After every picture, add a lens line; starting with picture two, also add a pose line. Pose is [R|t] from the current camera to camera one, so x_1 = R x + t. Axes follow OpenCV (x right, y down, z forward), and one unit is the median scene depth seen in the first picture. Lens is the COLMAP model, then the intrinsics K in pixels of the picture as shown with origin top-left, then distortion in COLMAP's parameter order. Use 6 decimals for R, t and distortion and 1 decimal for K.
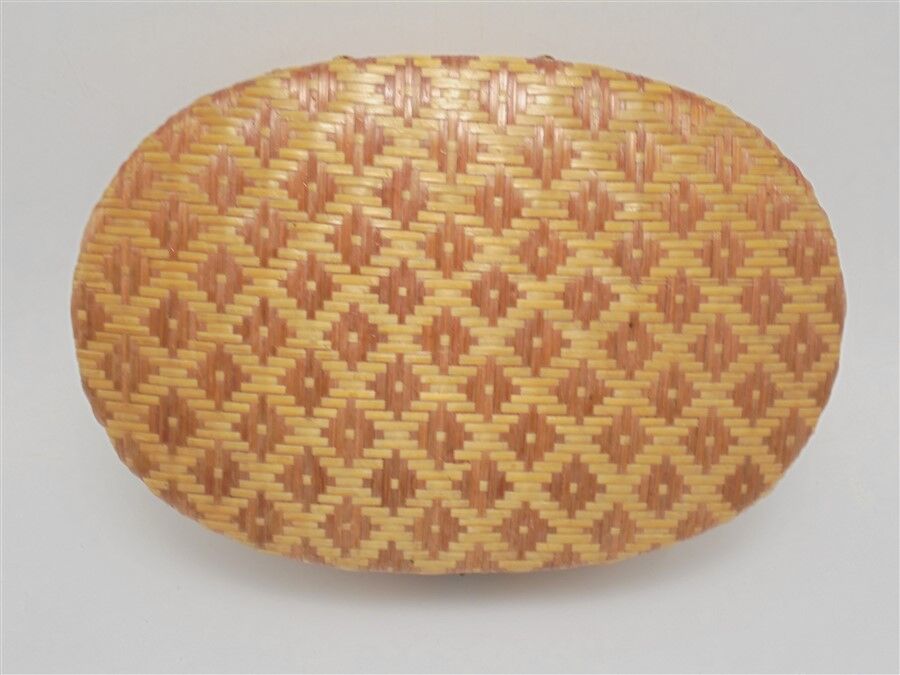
lens RADIAL K [[992.3, 0, 450.0], [0, 992.3, 337.5], [0, 0, 1]] dist [-0.067321, -0.005934]
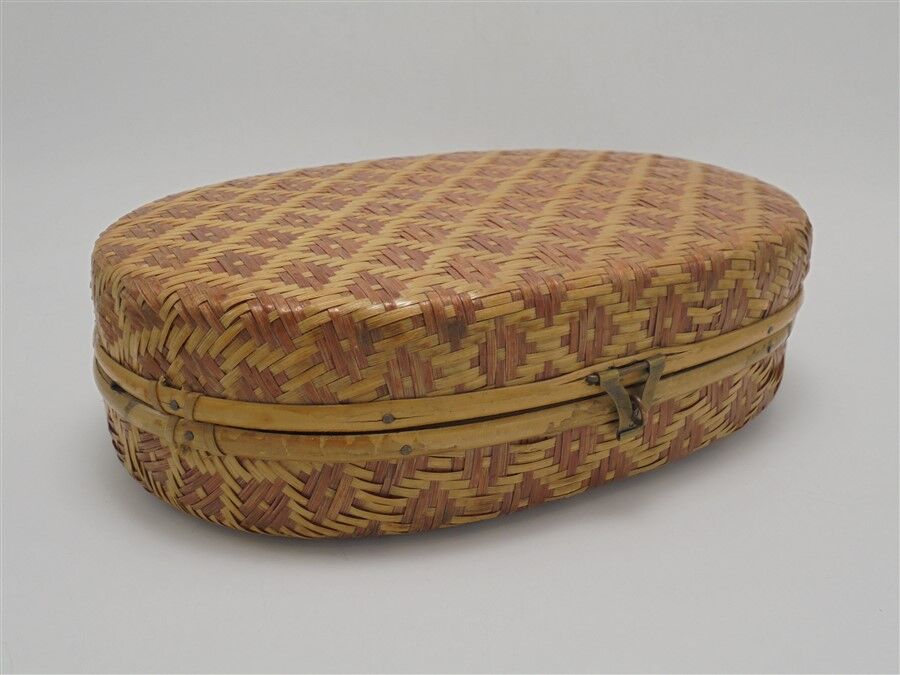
lens RADIAL K [[992.3, 0, 450.0], [0, 992.3, 337.5], [0, 0, 1]] dist [-0.067321, -0.005934]
pose [[0.864175, -0.232831, 0.446084, -0.516639], [0.494798, 0.231951, -0.837481, 0.914412], [0.091522, 0.944452, 0.315650, 0.790081]]
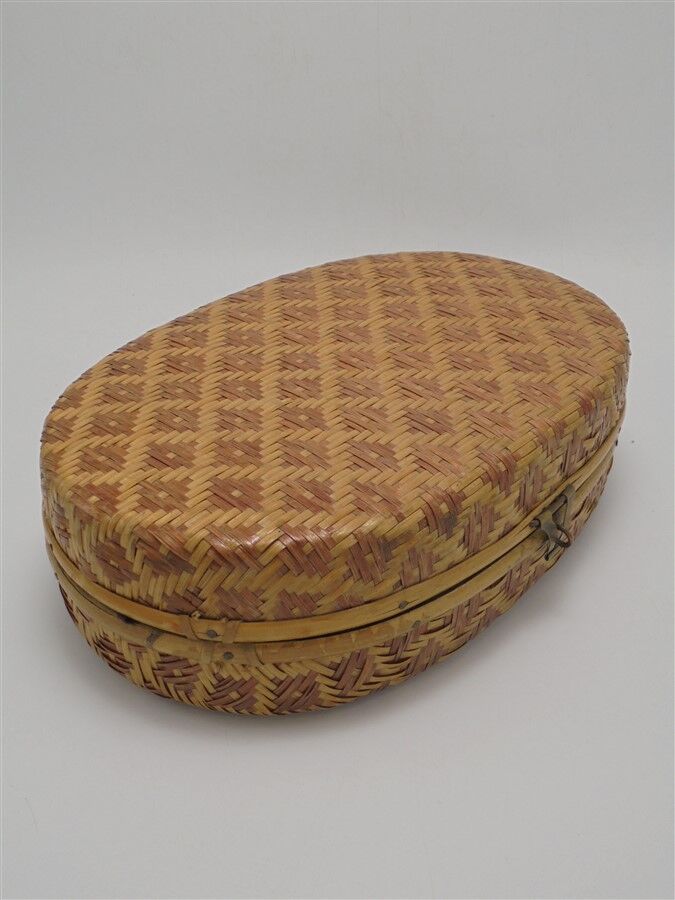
lens RADIAL K [[992.3, 0, 337.5], [0, 992.3, 450.0], [0, 0, 1]] dist [-0.067321, -0.005934]
pose [[0.651167, -0.454764, 0.607594, -0.767217], [0.748025, 0.249322, -0.615059, 0.724842], [0.128220, 0.855002, 0.502525, 0.488635]]
